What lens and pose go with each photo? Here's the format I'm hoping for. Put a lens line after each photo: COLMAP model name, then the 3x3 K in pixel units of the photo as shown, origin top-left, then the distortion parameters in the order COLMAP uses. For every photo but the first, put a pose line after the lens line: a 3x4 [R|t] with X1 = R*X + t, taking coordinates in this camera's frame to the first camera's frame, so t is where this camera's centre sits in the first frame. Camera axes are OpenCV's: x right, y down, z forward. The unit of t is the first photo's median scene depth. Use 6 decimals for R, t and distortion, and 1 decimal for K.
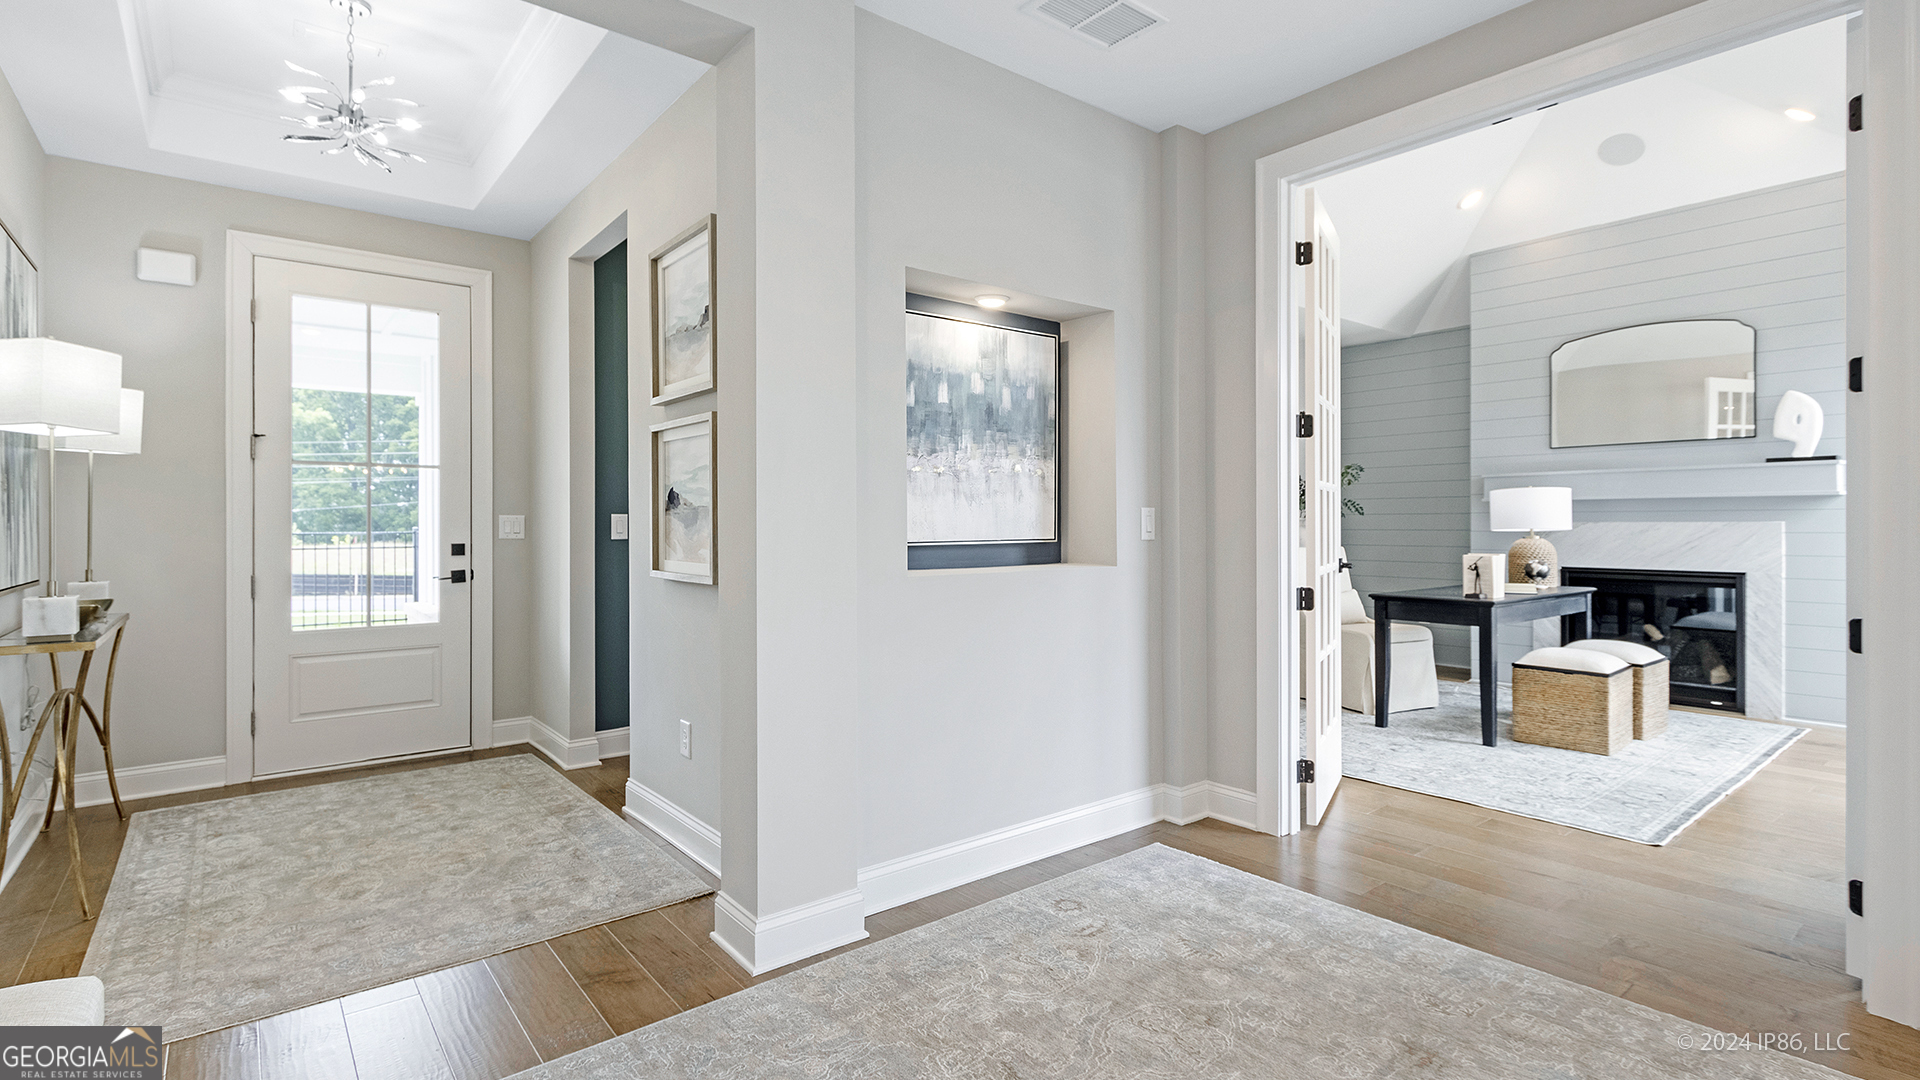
lens RADIAL K [[897.4, 0, 957.4], [0, 897.4, 526.5], [0, 0, 1]] dist [0.011028, -0.000890]
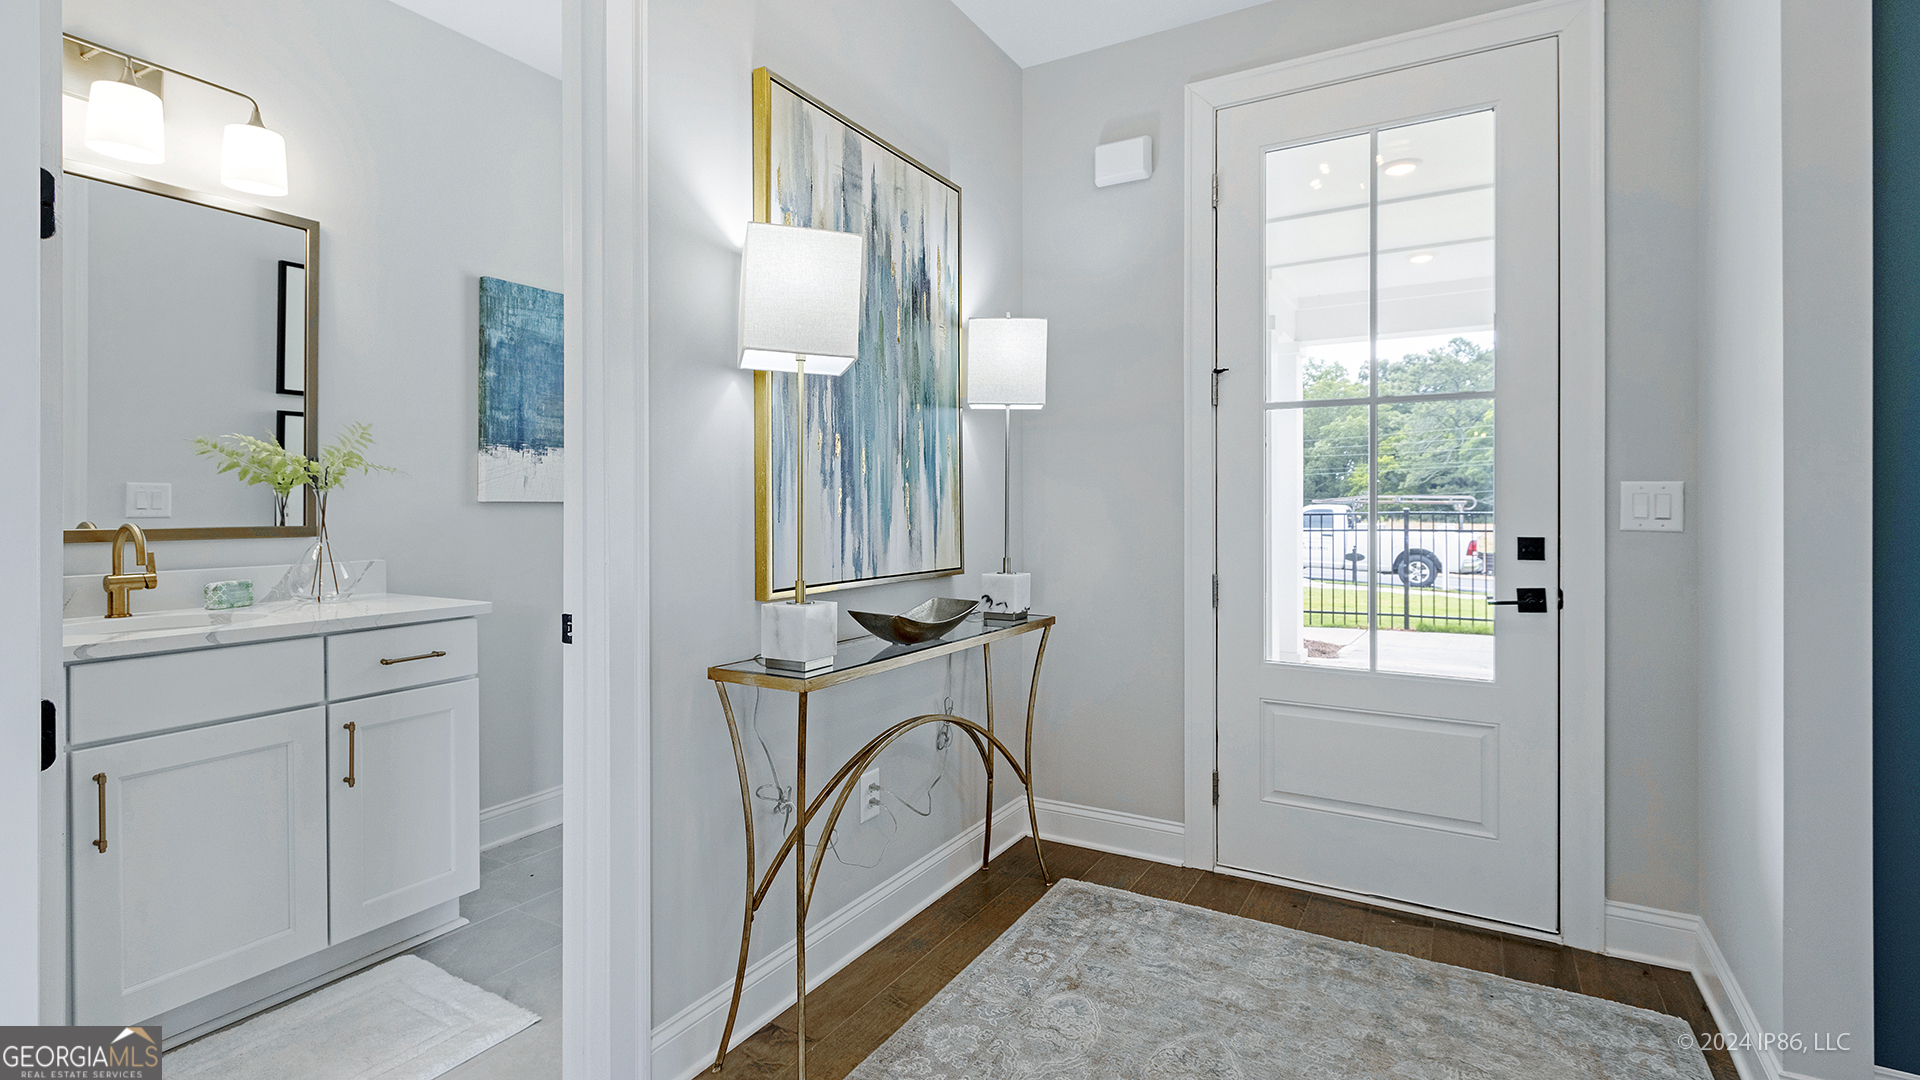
lens RADIAL K [[897.4, 0, 940.2], [0, 897.4, 499.8], [0, 0, 1]] dist [0.011028, -0.000890]
pose [[0.348271, -0.001331, -0.937393, -0.182528], [-0.004922, 0.999983, -0.003248, 0.000562], [0.937381, 0.005745, 0.348259, 0.495396]]
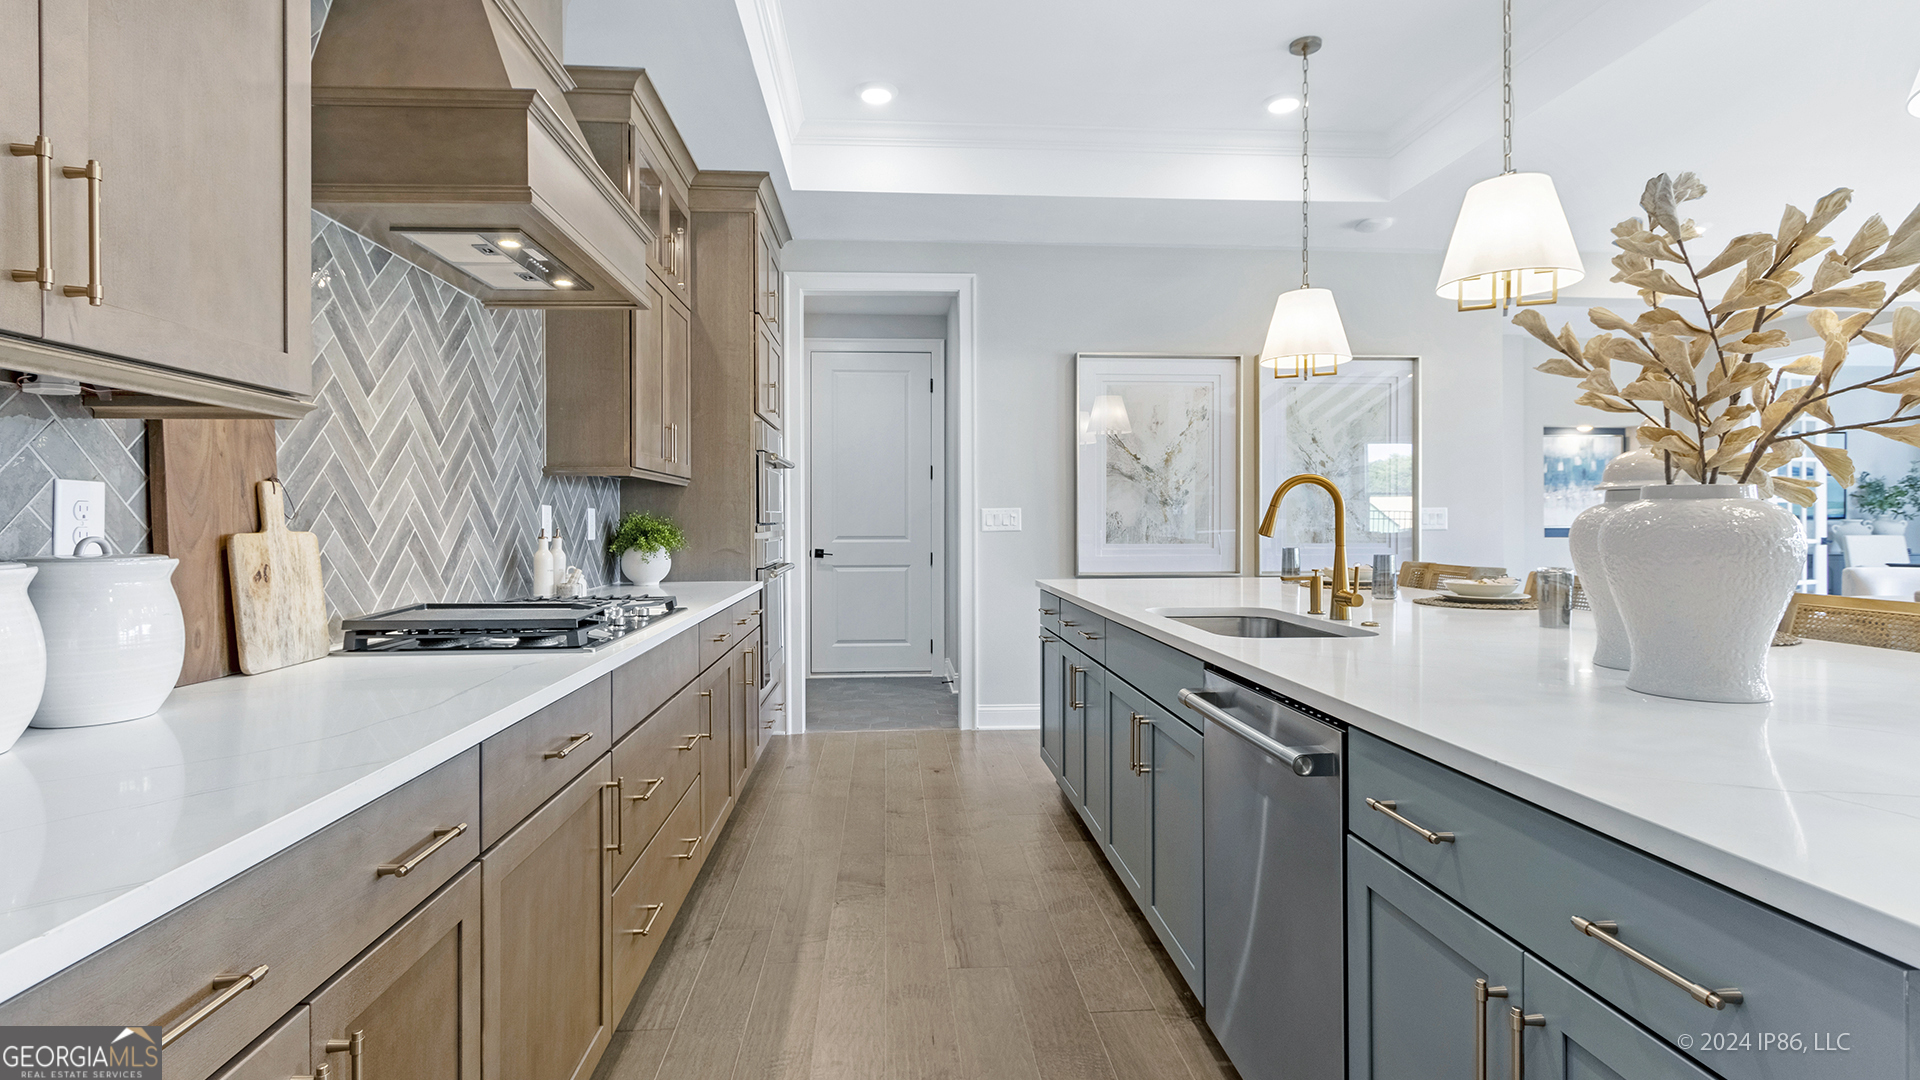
lens RADIAL K [[897.4, 0, 964.7], [0, 897.4, 522.6], [0, 0, 1]] dist [0.011028, -0.000890]
pose [[0.828192, 0.007783, -0.560390, 0.018203], [-0.001971, 0.999938, 0.010976, -0.019960], [0.560441, -0.007986, 0.828156, -2.103335]]
